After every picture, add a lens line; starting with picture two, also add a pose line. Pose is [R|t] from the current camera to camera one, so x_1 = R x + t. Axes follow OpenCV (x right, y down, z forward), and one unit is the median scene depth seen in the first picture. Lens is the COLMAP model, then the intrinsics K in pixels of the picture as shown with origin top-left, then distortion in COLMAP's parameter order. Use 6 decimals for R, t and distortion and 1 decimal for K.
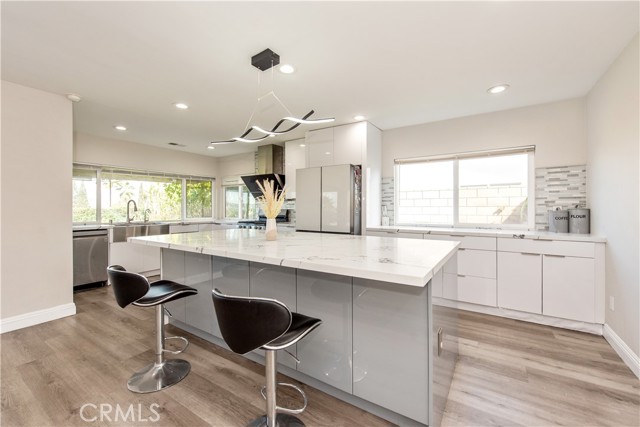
lens RADIAL K [[264.1, 0, 323.3], [0, 264.1, 209.4], [0, 0, 1]] dist [-0.003491, -0.000728]
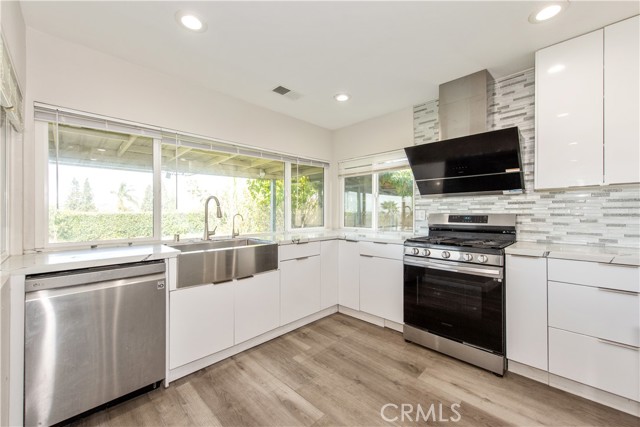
lens RADIAL K [[254.3, 0, 317.5], [0, 254.3, 213.6], [0, 0, 1]] dist [-0.002833, -0.000197]
pose [[0.976124, -0.000714, -0.217212, -0.410012], [0.000274, 0.999998, -0.002057, 0.000542], [0.217213, 0.001949, 0.976122, 0.548321]]
